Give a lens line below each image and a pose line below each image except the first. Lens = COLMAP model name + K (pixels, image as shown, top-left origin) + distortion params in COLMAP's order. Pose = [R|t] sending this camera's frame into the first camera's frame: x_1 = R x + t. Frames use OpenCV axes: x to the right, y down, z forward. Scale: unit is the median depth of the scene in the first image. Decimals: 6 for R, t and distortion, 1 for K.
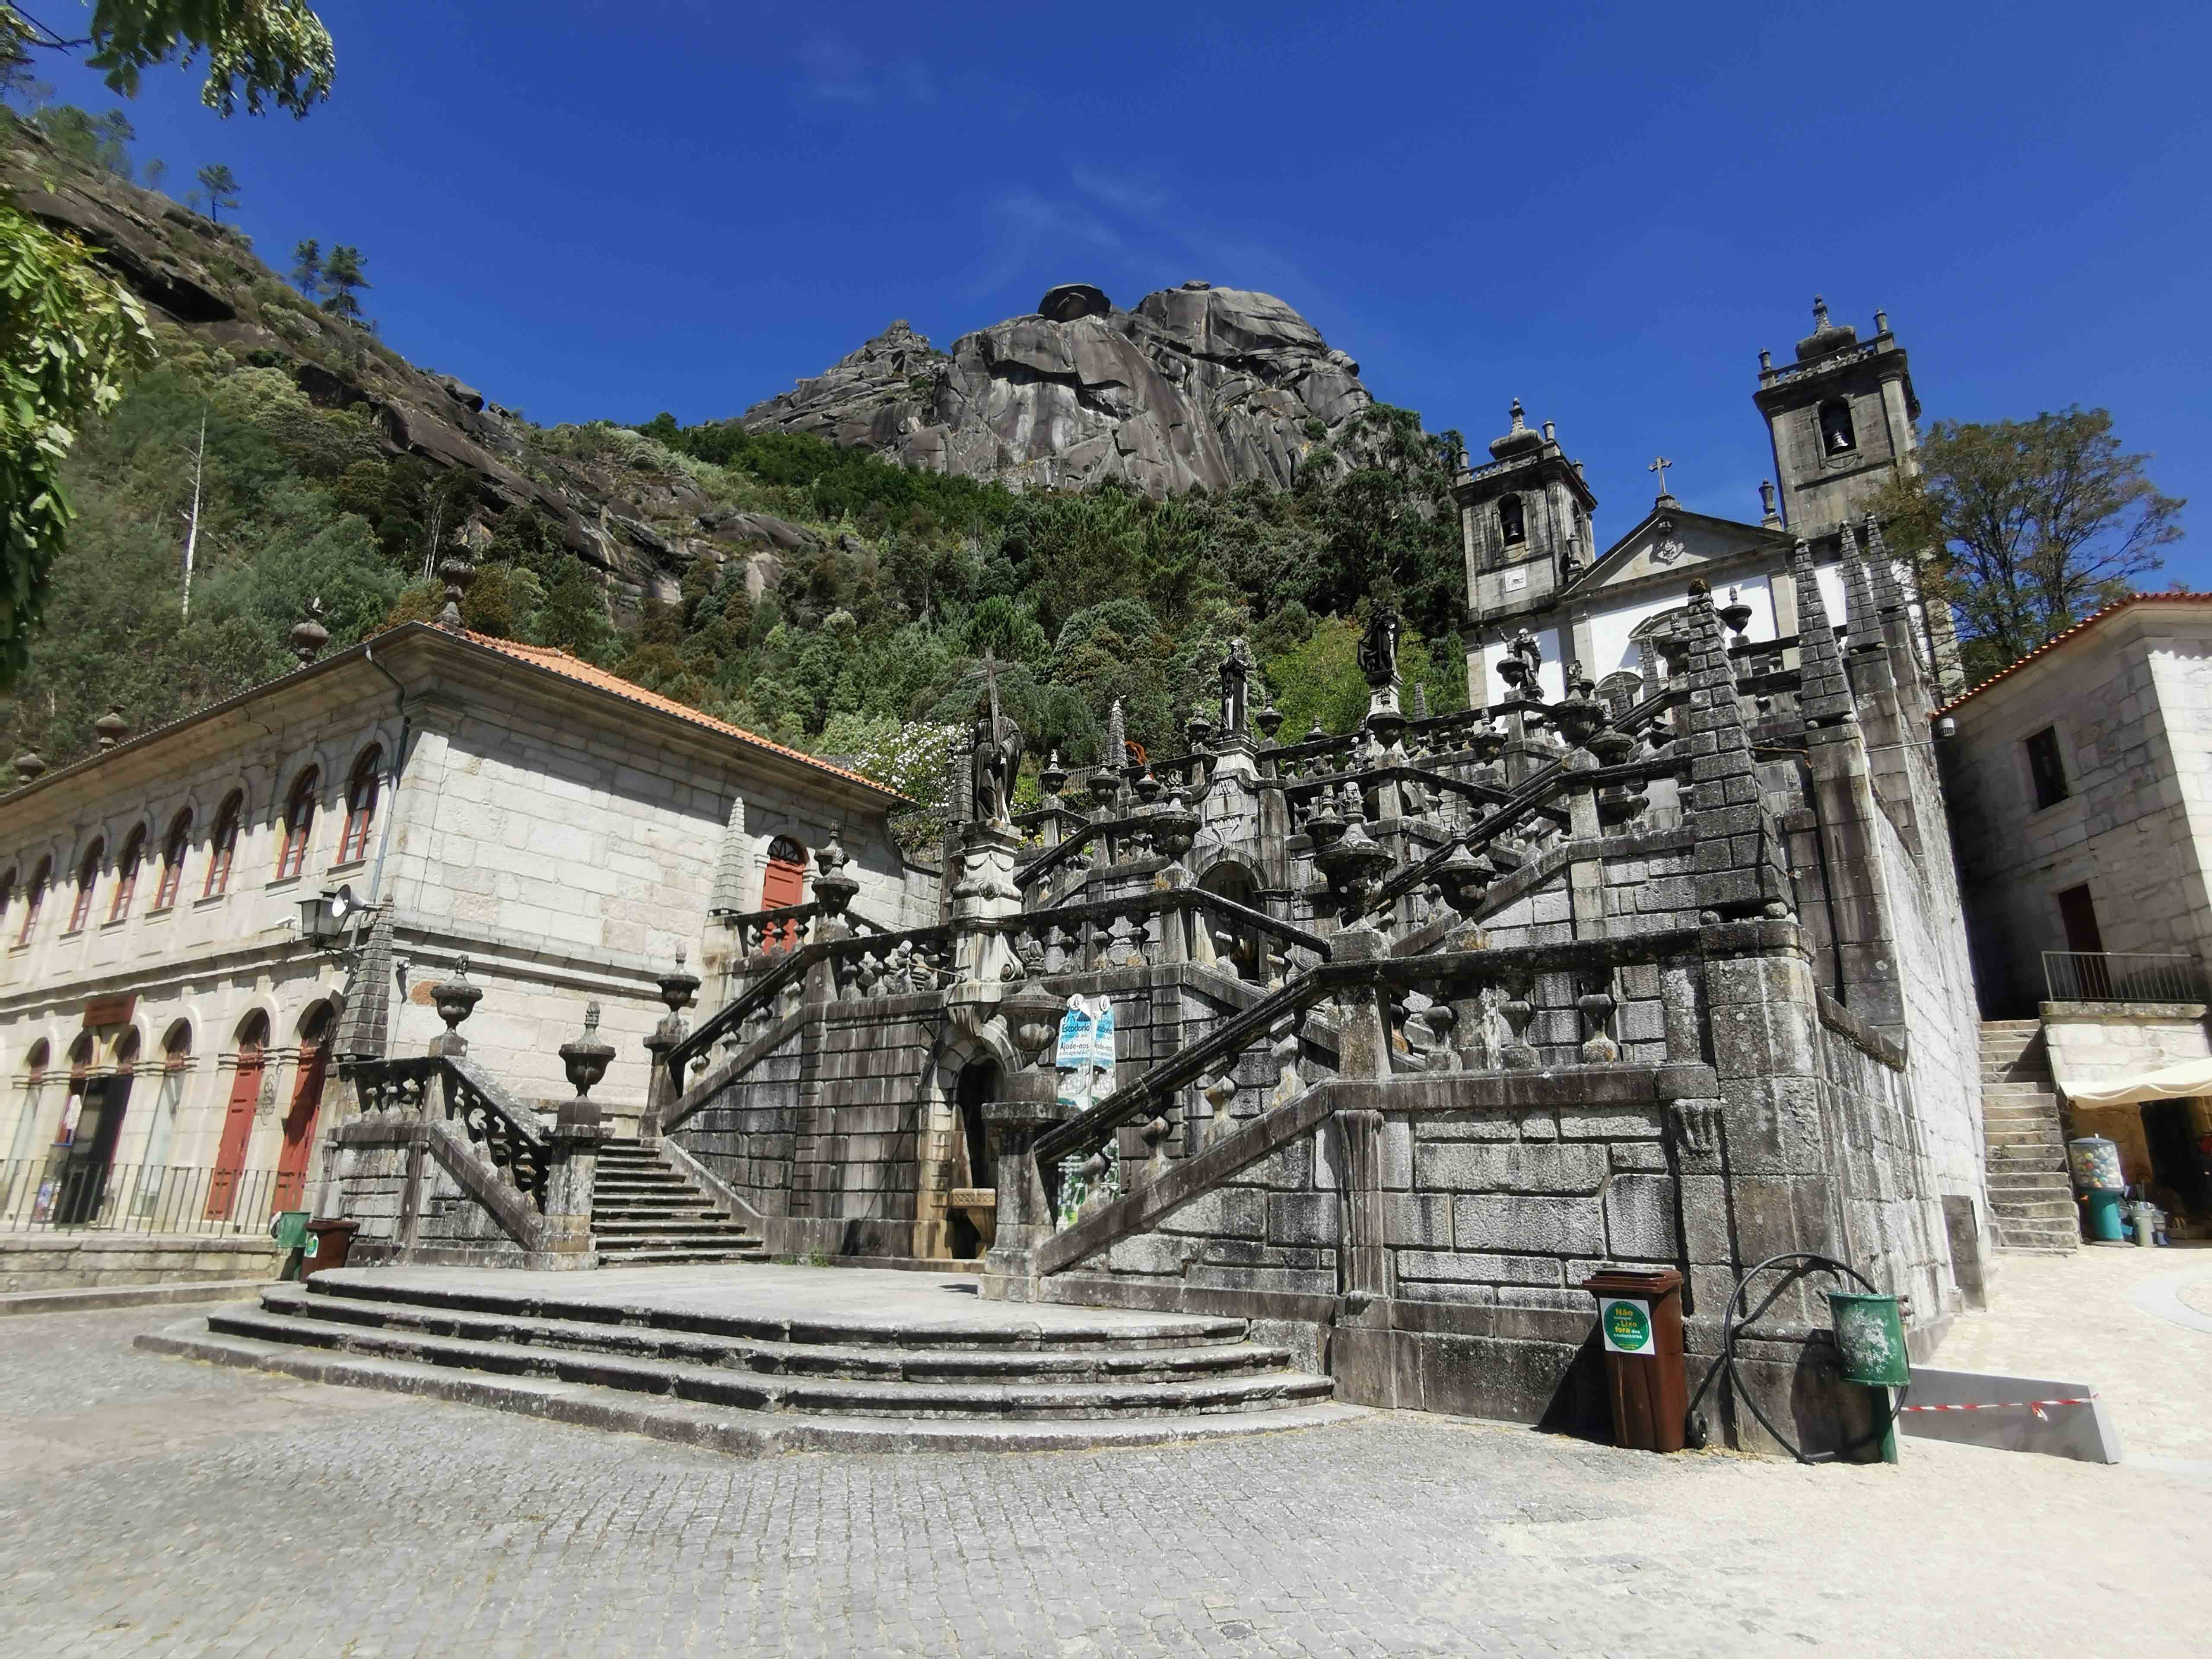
lens RADIAL K [[1350.8, 0, 1104.6], [0, 1350.8, 790.5], [0, 0, 1]] dist [-0.009054, -0.002069]
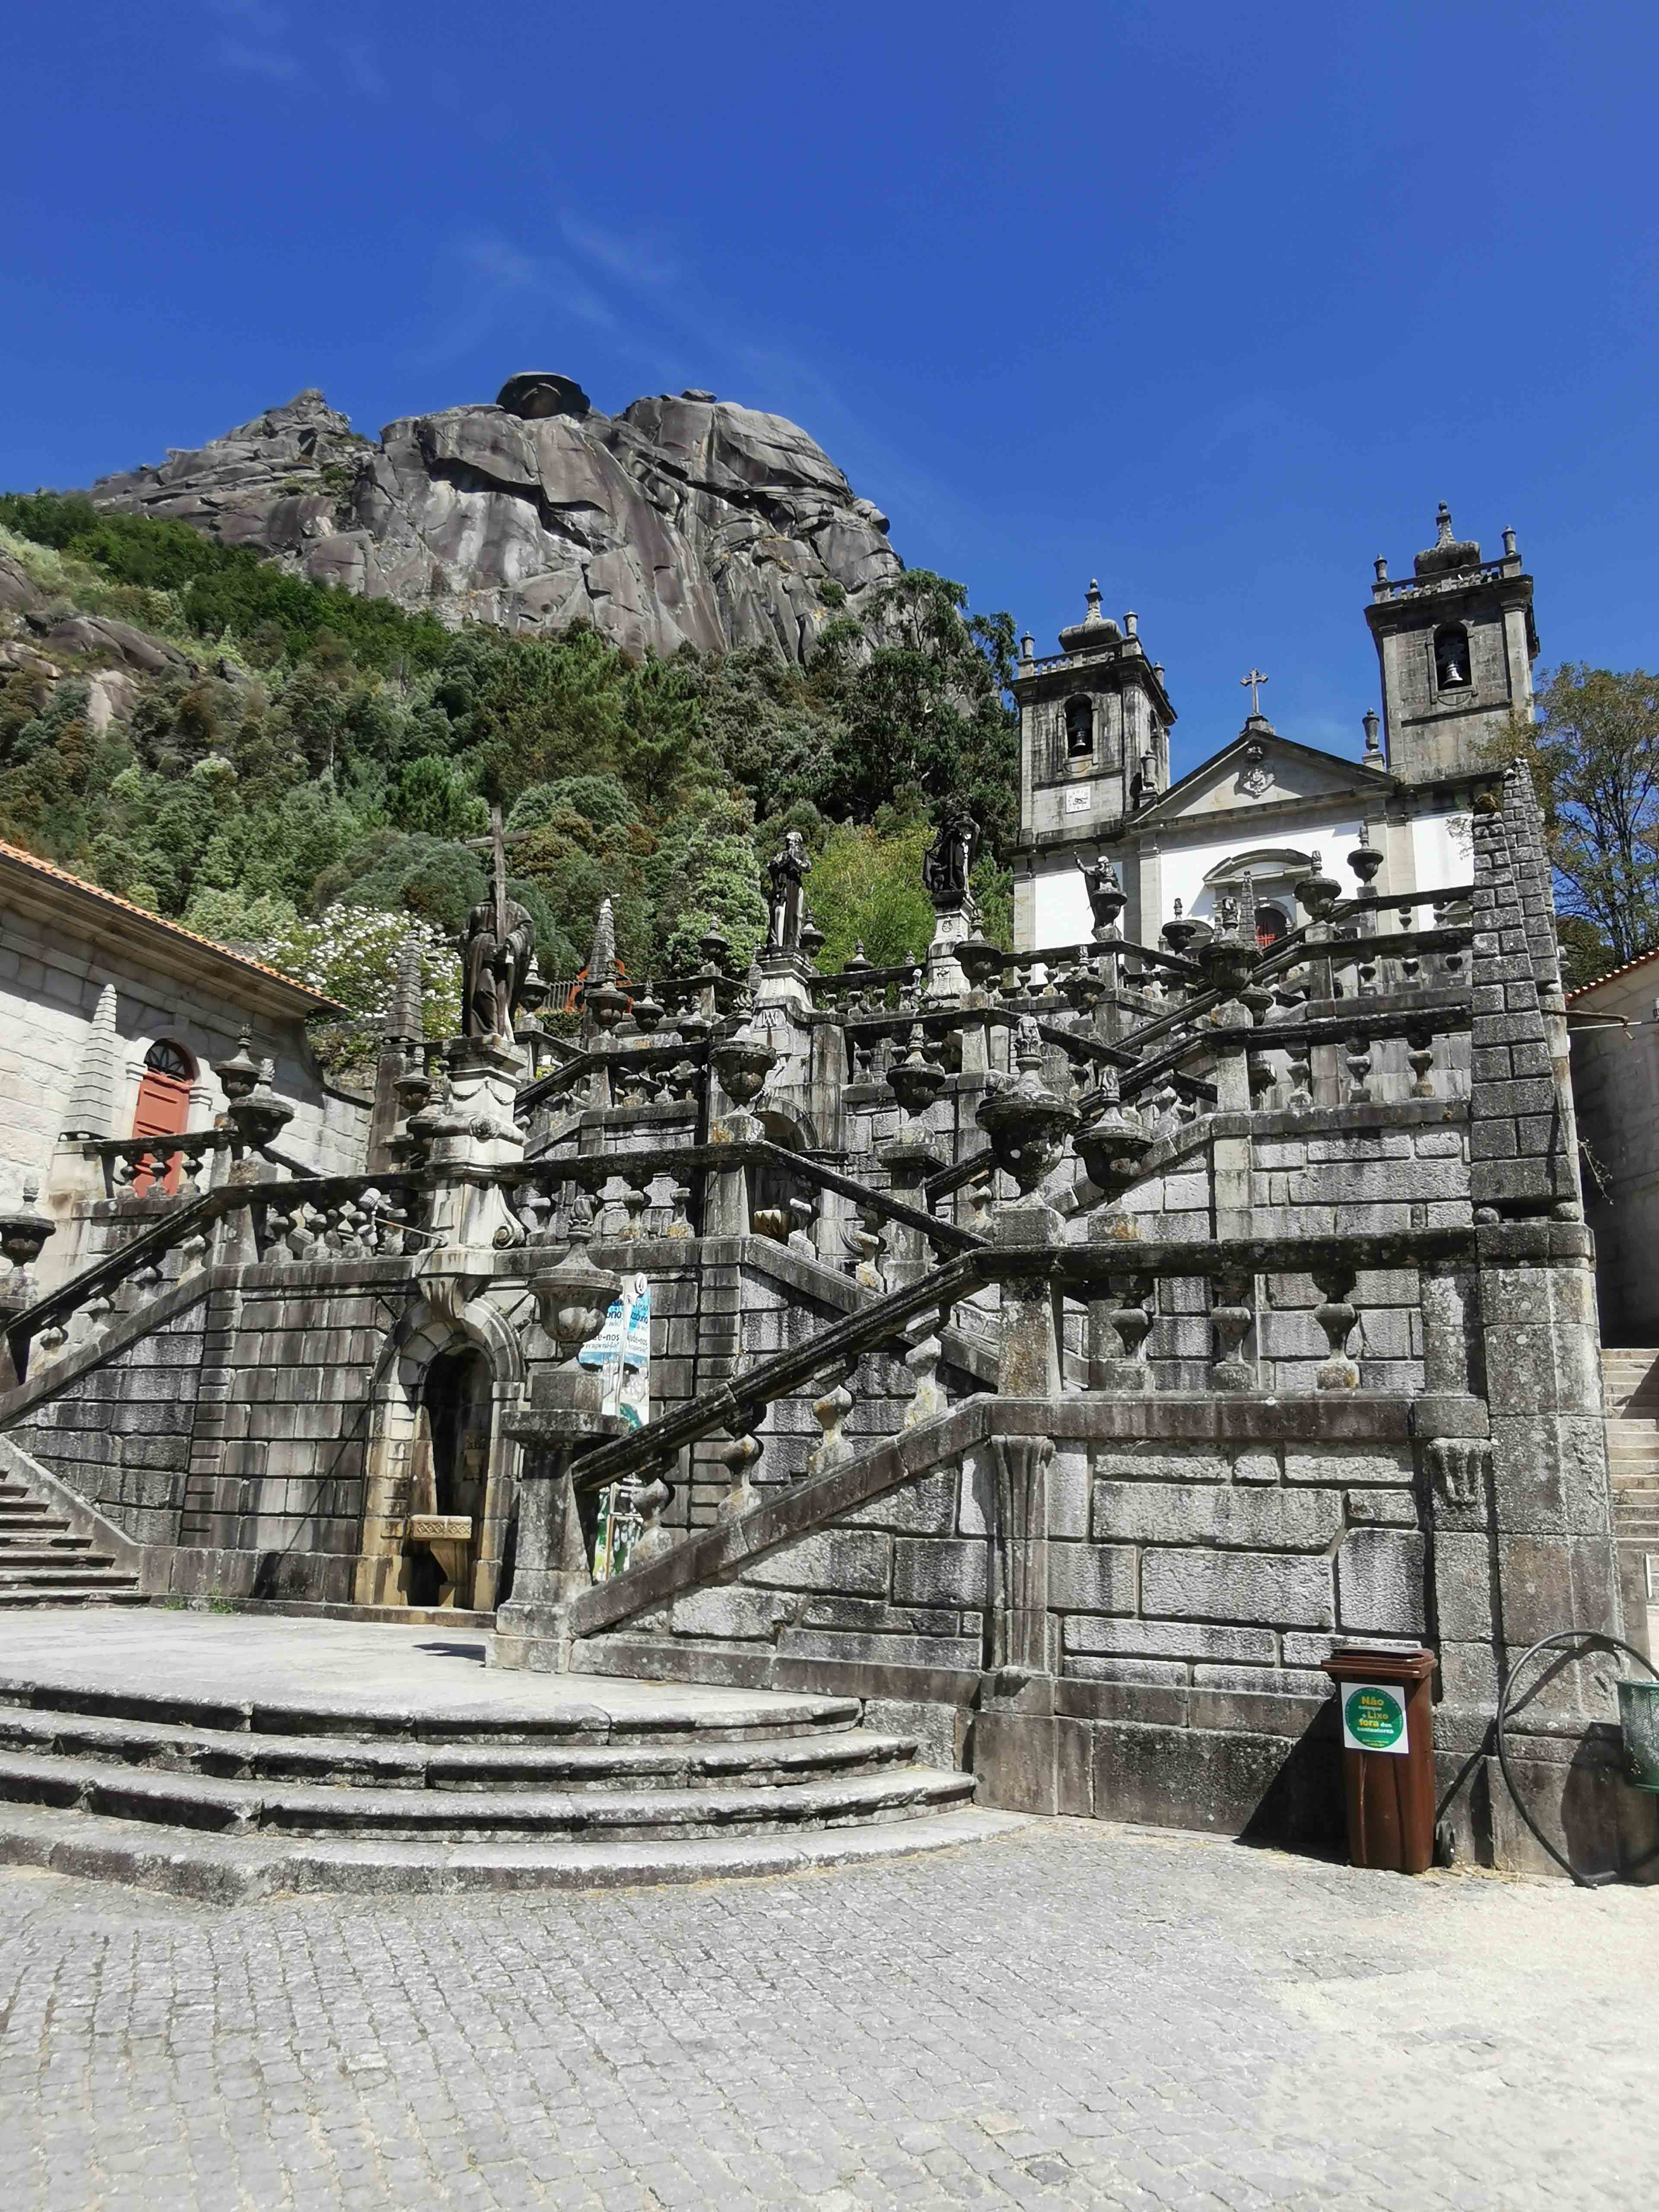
lens RADIAL K [[1653.2, 0, 829.5], [0, 1653.2, 1106.0], [0, 0, 1]] dist [-0.015839, 0.001701]
pose [[0.982131, 0.064771, 0.176703, -0.014045], [-0.073119, 0.996474, 0.041139, 0.002140], [-0.173415, -0.053324, 0.983404, 0.012752]]
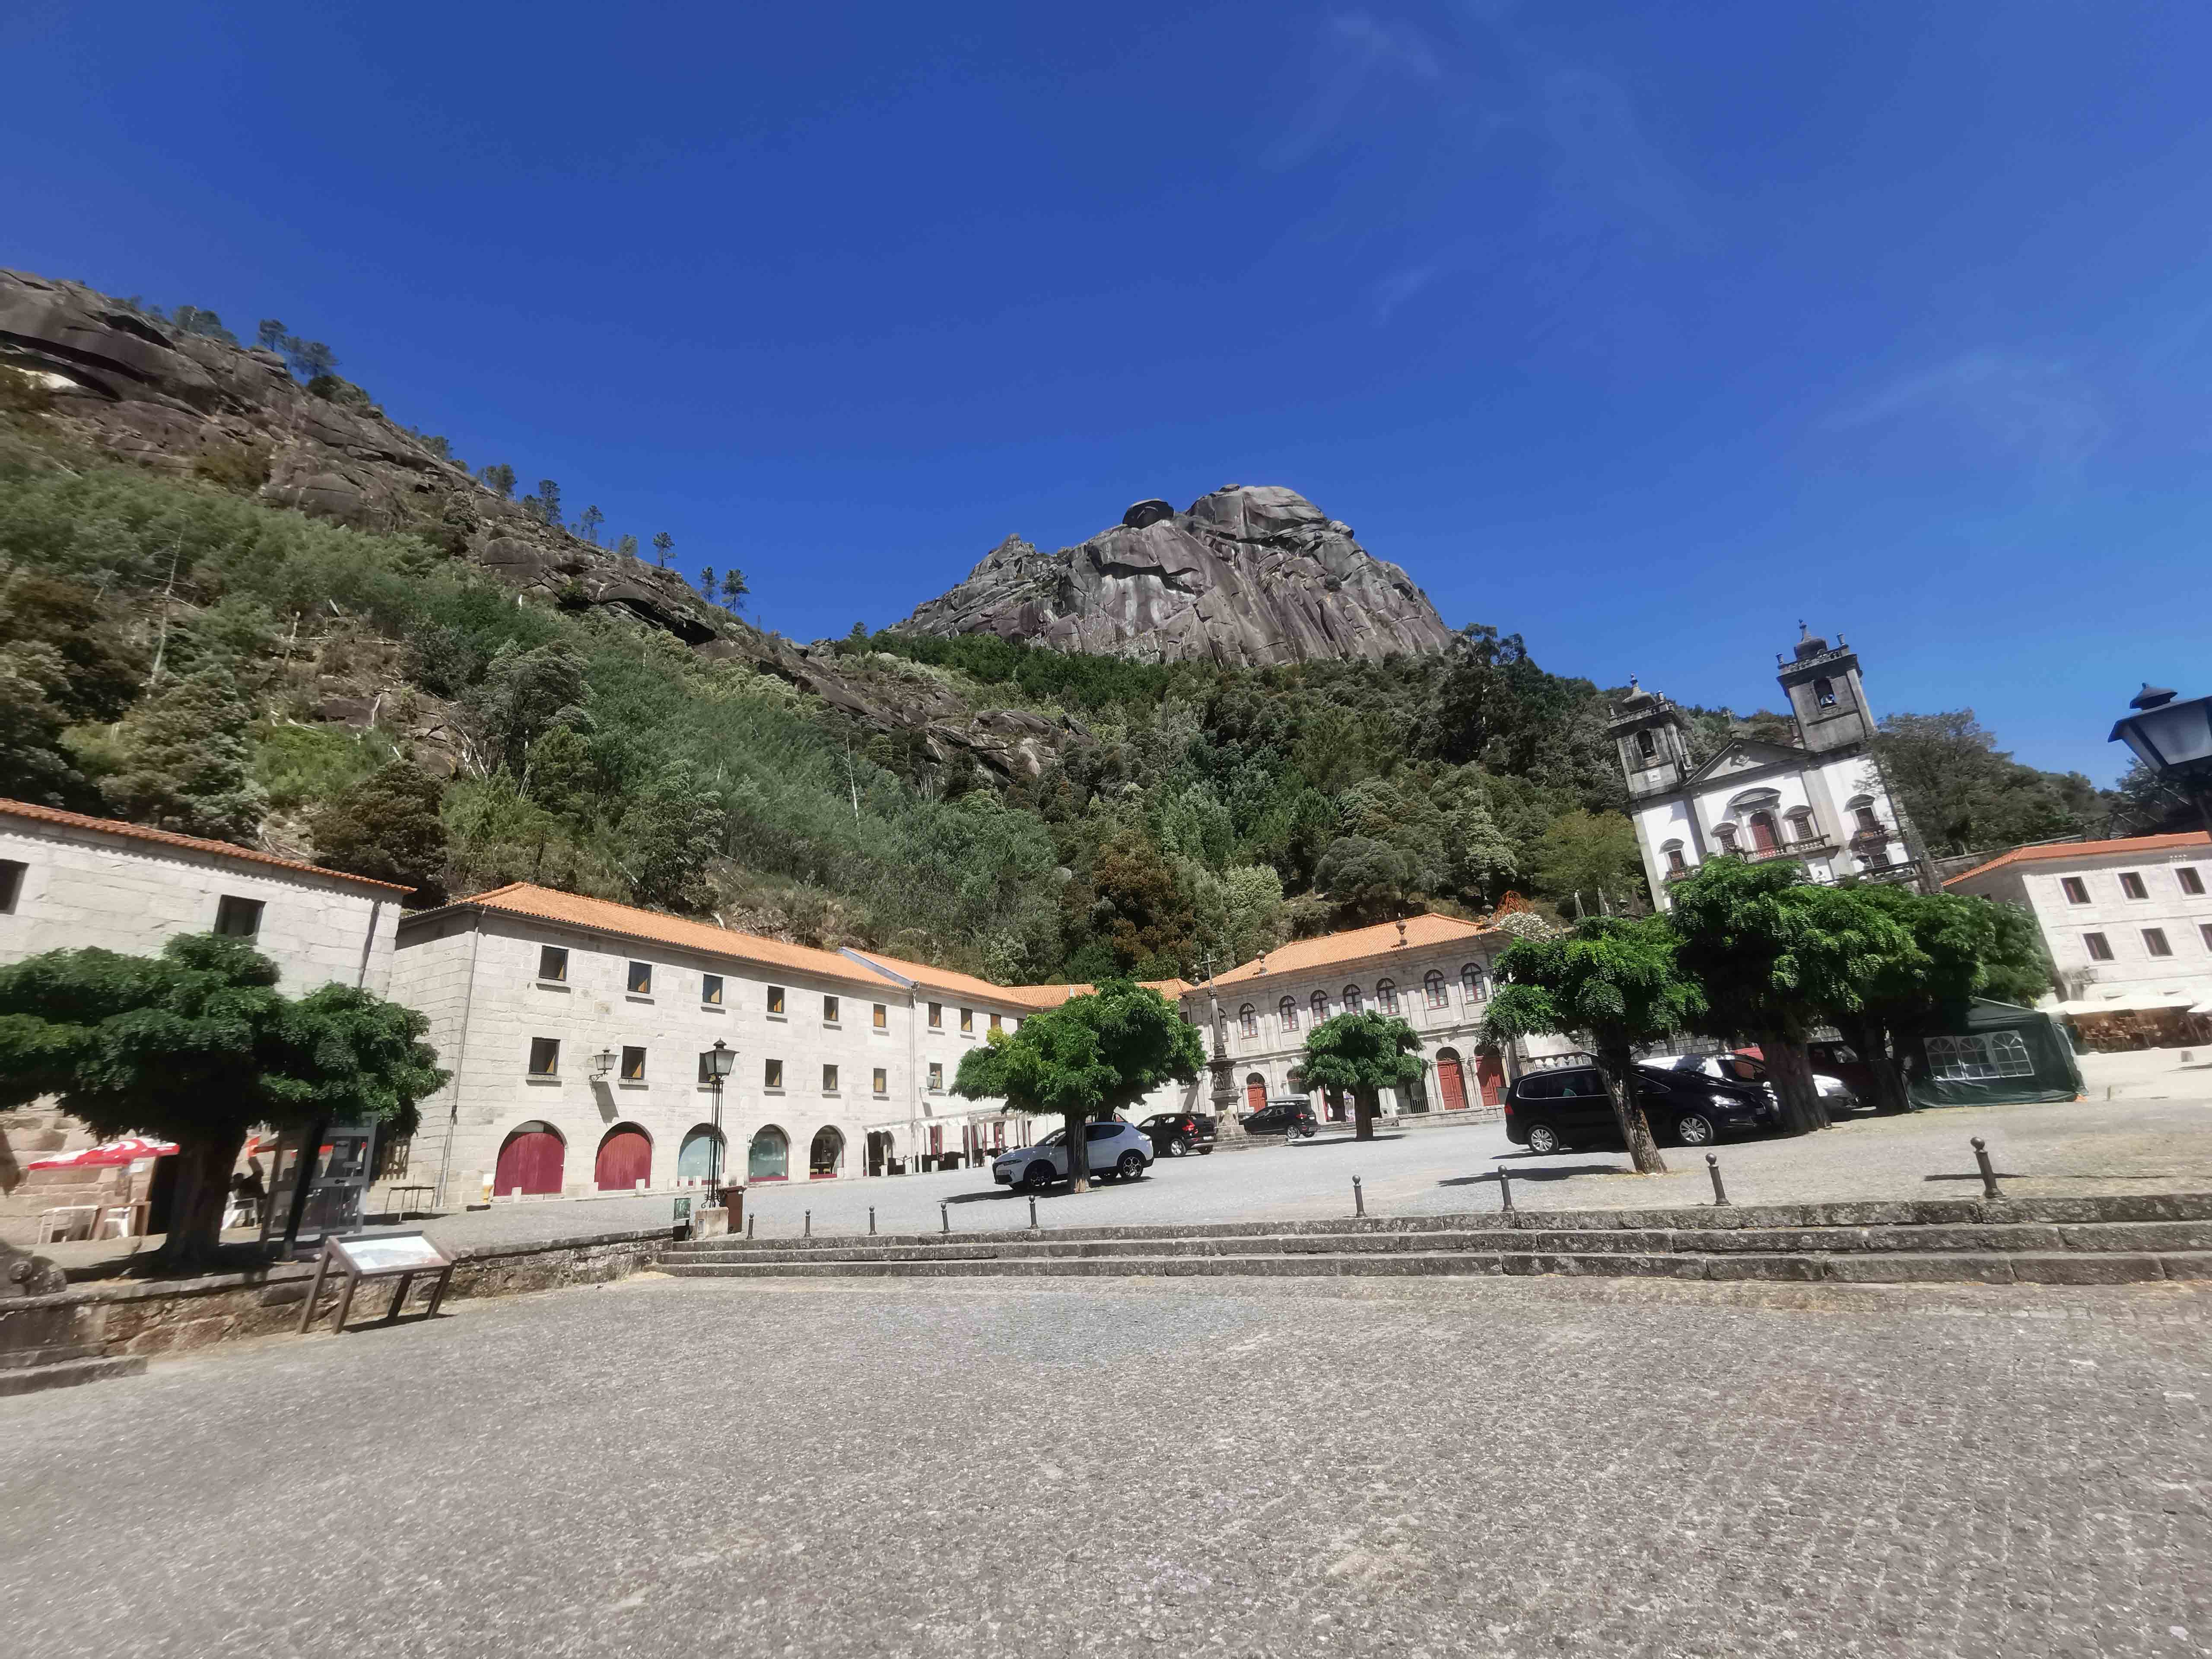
lens RADIAL K [[1013.9, 0, 1107.3], [0, 1013.9, 849.3], [0, 0, 1]] dist [-0.014266, 0.000866]
pose [[0.992656, -0.108726, -0.053026, -0.403158], [0.108716, 0.994068, -0.003073, -0.128543], [0.053045, -0.002714, 0.998588, -0.485095]]
